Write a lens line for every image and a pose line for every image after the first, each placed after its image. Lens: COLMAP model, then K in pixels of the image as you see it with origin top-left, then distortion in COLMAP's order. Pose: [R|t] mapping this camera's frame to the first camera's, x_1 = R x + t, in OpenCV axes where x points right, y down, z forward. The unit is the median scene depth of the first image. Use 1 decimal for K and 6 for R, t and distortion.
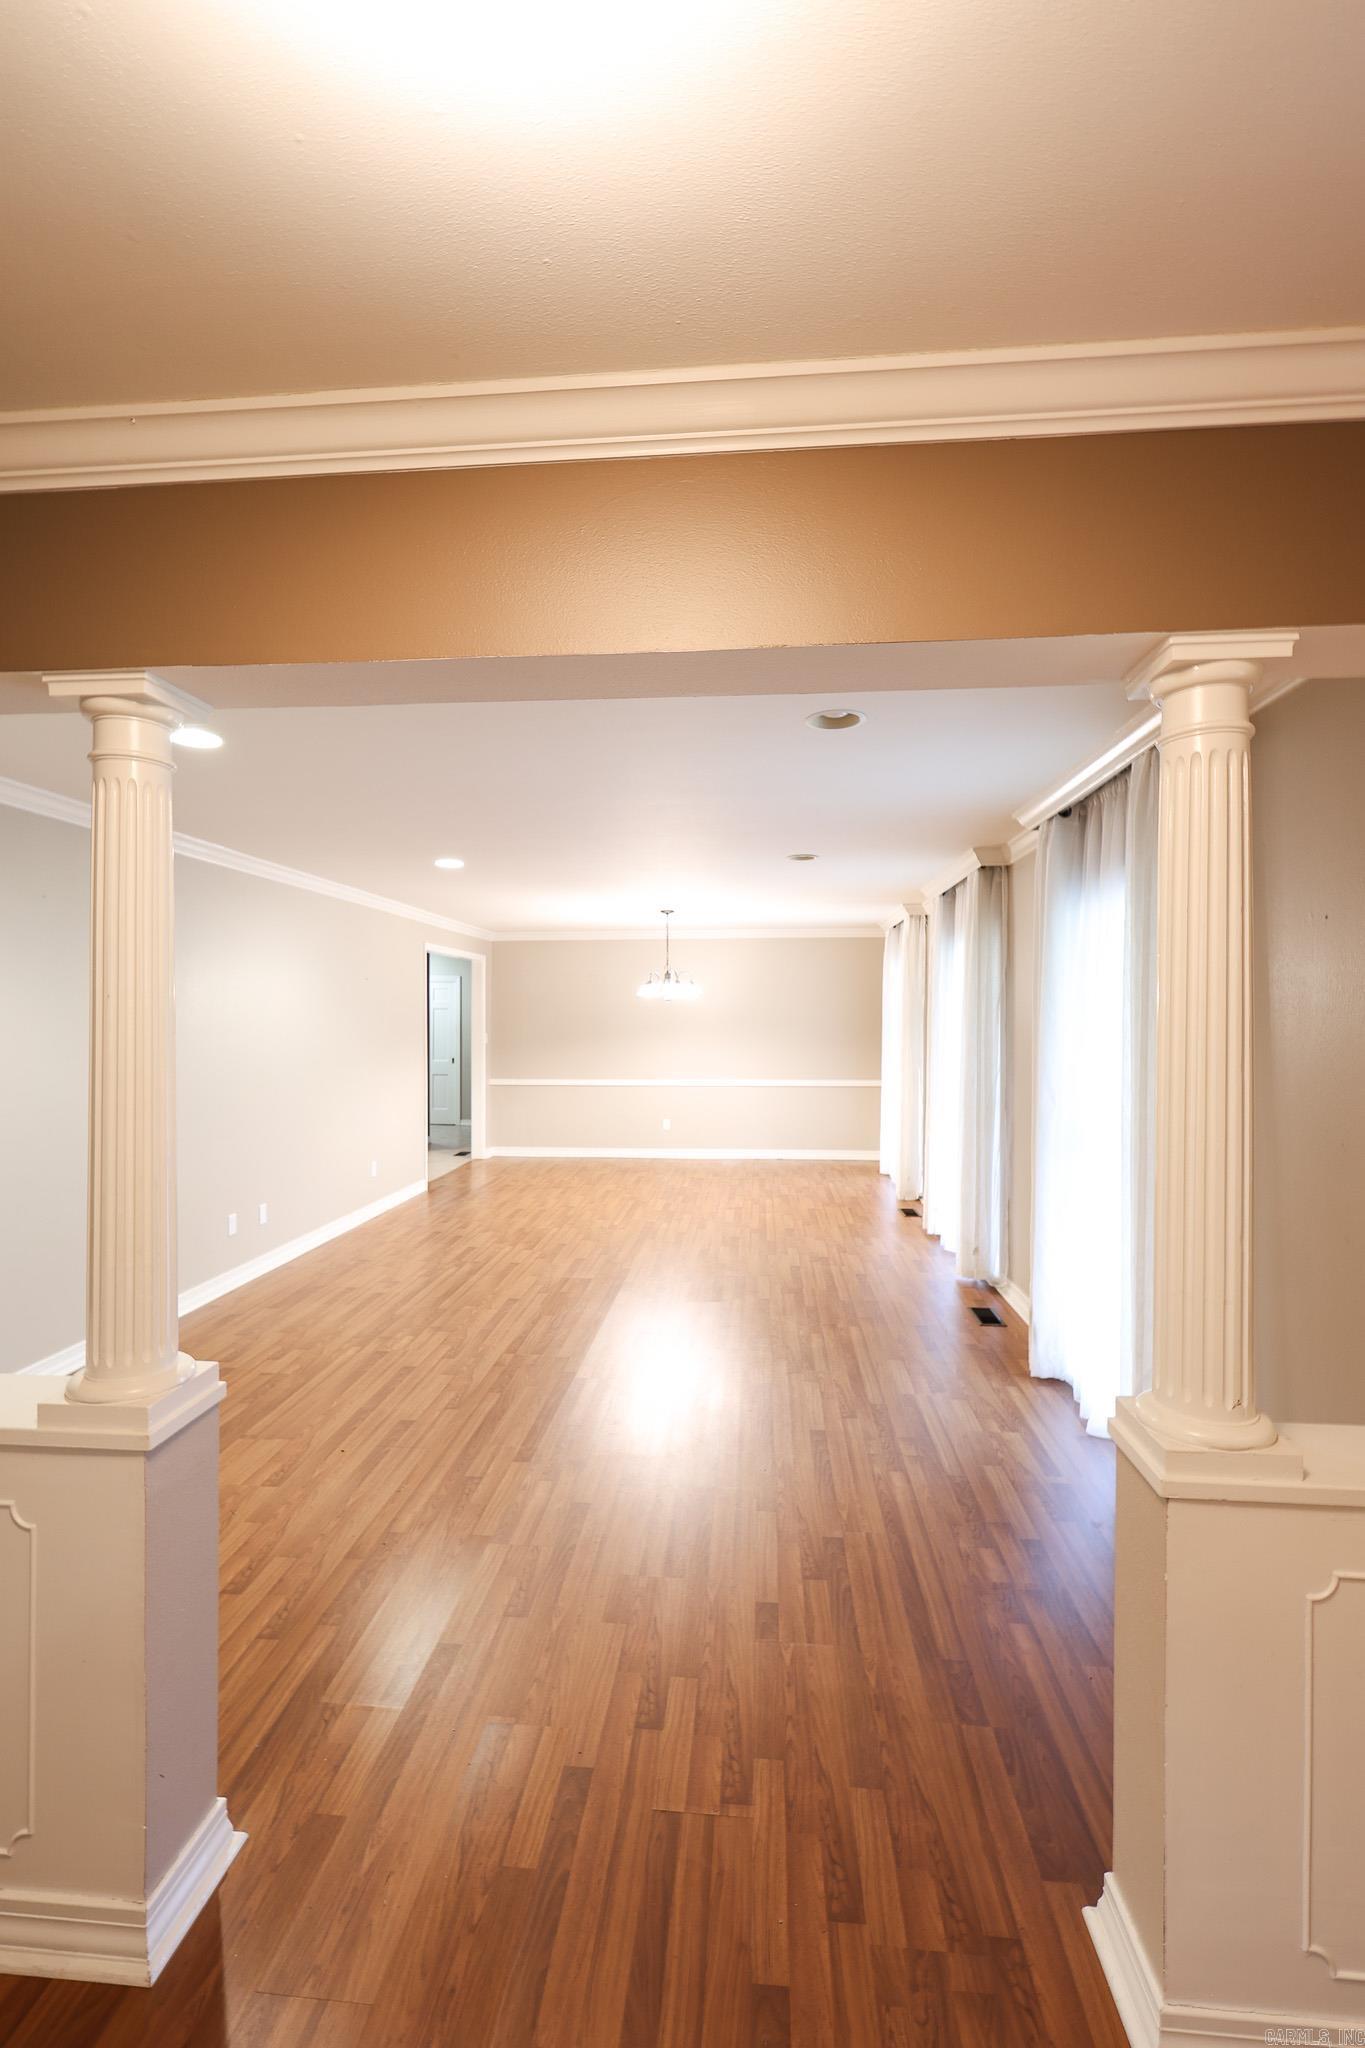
lens RADIAL K [[880.5, 0, 682.5], [0, 880.5, 1024.0], [0, 0, 1]] dist [-0.002337, -0.000040]
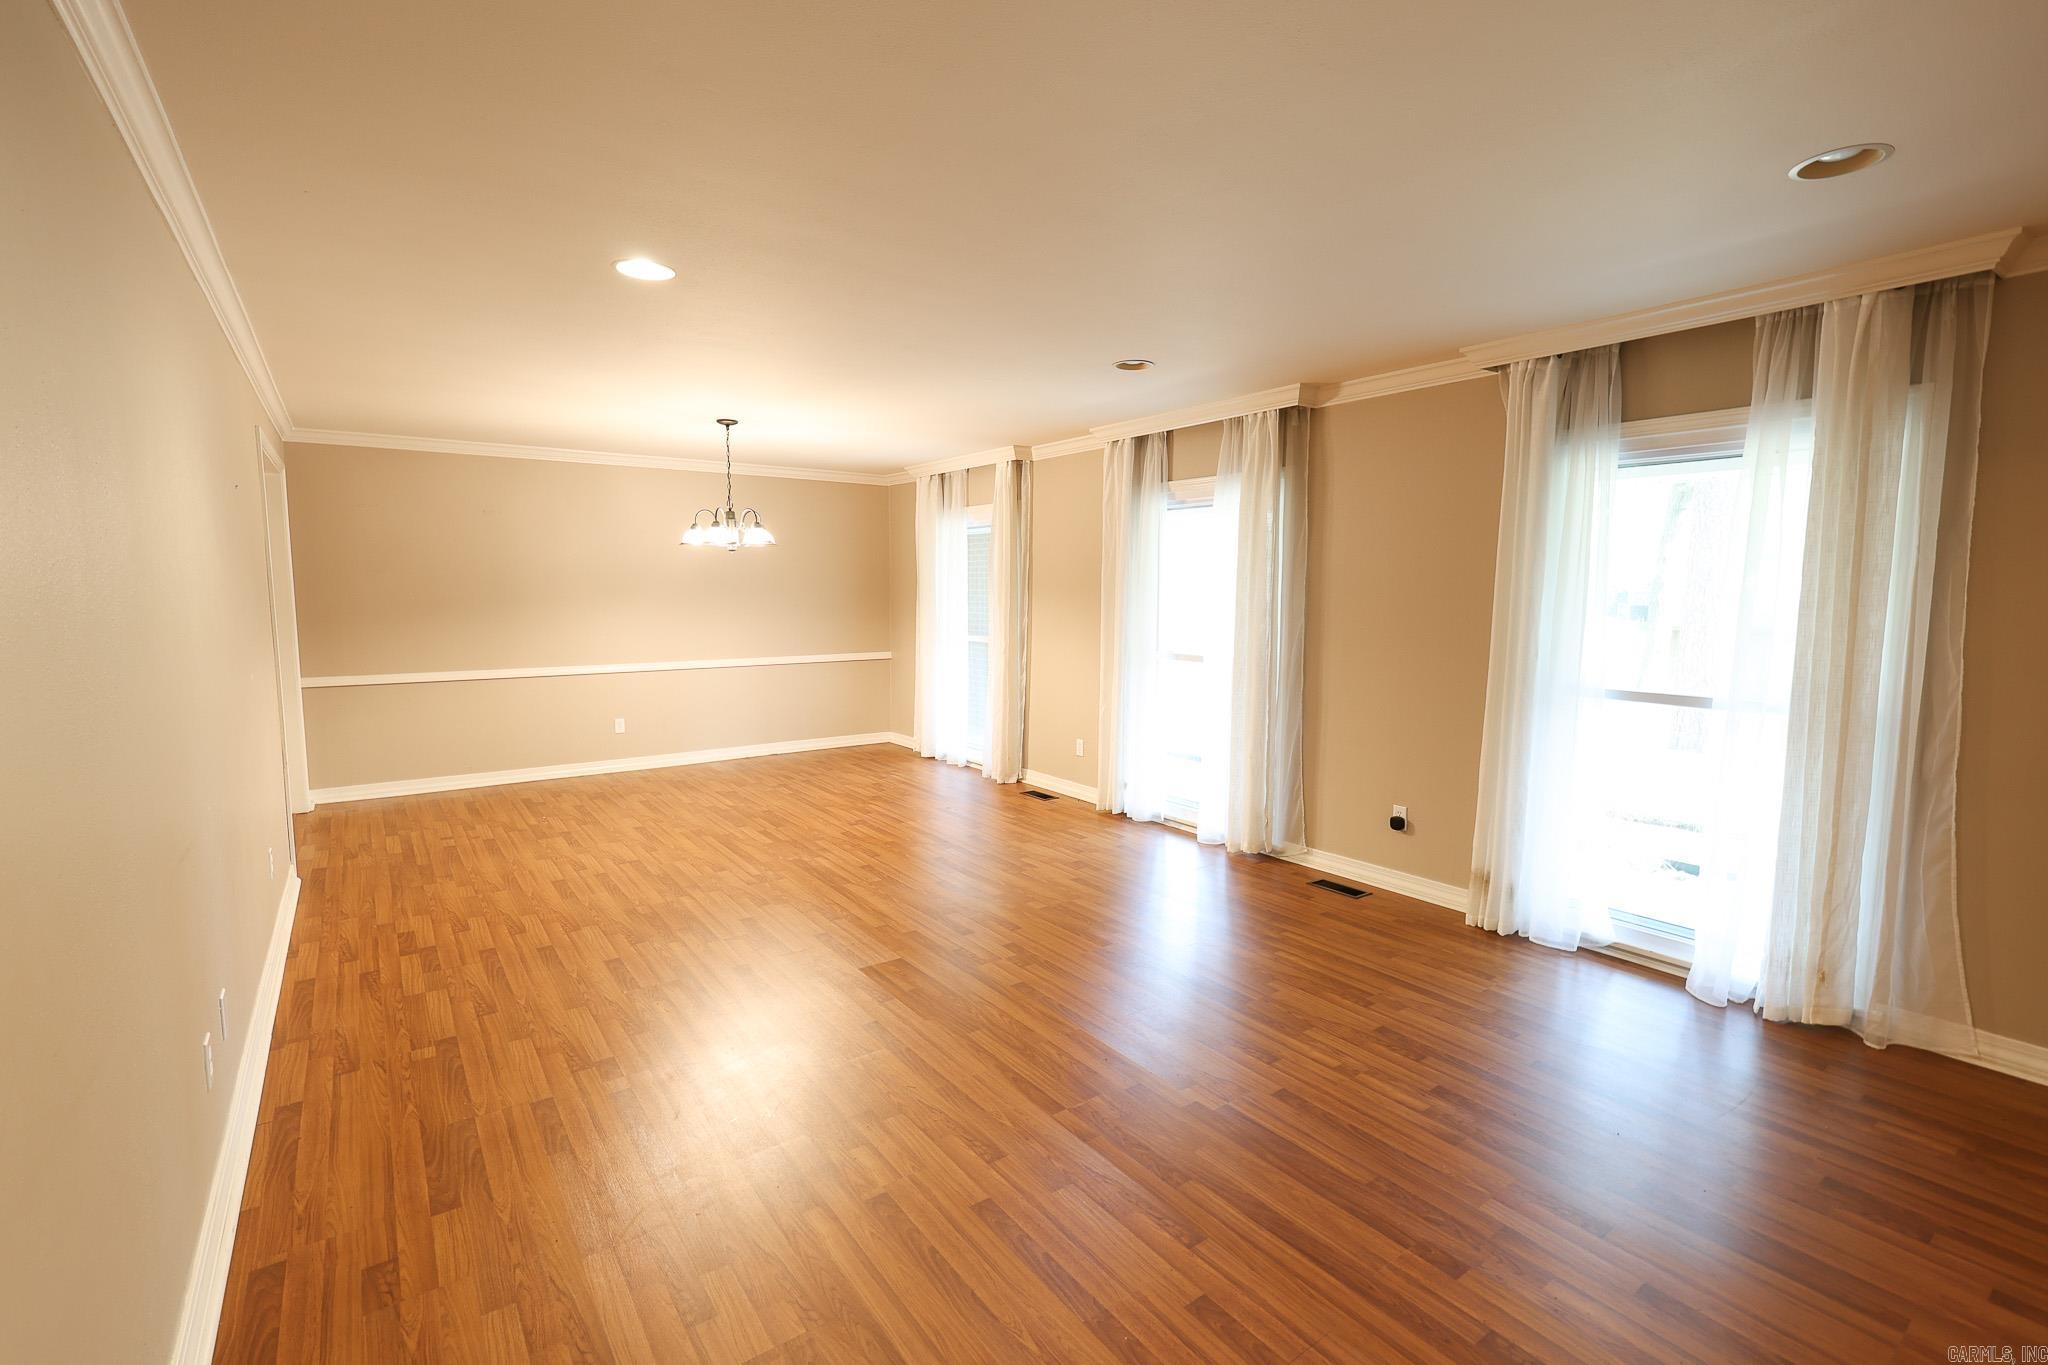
lens RADIAL K [[896.4, 0, 1024.0], [0, 896.4, 682.5], [0, 0, 1]] dist [0.002757, 0.000940]
pose [[0.753293, -0.064847, 0.654481, -0.473835], [-0.000496, 0.995071, 0.099164, 0.010482], [-0.657685, -0.075024, 0.749548, 0.443308]]
